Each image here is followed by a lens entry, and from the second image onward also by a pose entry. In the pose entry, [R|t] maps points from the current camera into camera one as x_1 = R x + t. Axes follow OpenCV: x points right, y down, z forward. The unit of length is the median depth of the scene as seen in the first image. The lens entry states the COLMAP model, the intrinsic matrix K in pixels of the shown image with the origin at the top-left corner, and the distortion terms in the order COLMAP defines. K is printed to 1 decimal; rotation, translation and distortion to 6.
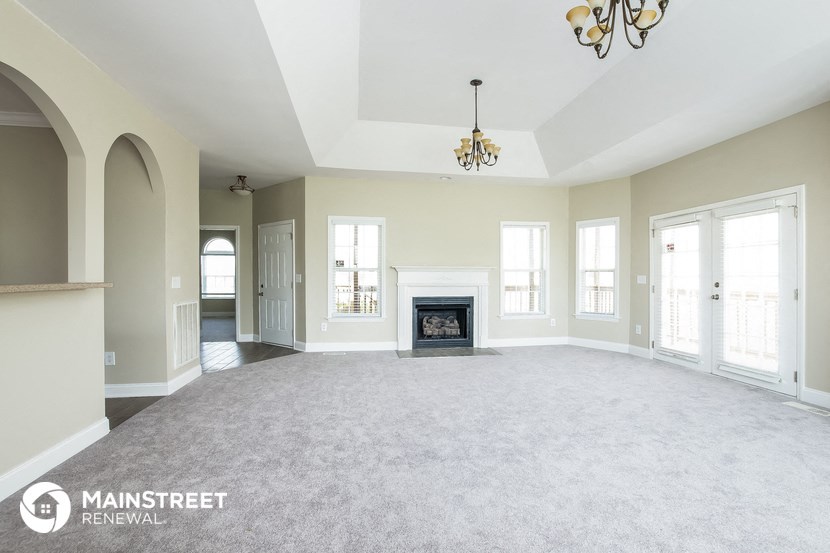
lens RADIAL K [[367.8, 0, 416.1], [0, 367.8, 277.1], [0, 0, 1]] dist [-0.019401, 0.000457]
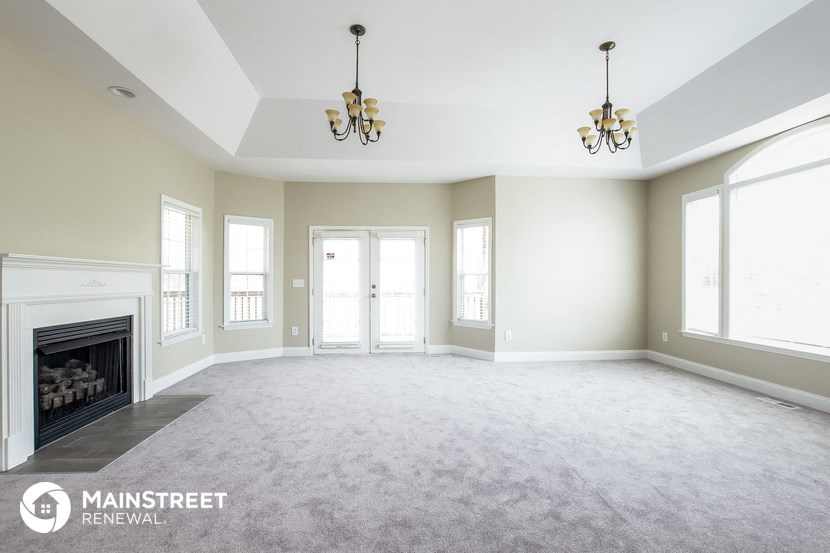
lens RADIAL K [[367.8, 0, 417.2], [0, 367.8, 280.0], [0, 0, 1]] dist [-0.019401, 0.000457]
pose [[0.077102, 0.000640, 0.997023, -0.420675], [-0.001568, 0.999999, -0.000520, -0.002613], [-0.997022, -0.001524, 0.077103, 0.578380]]
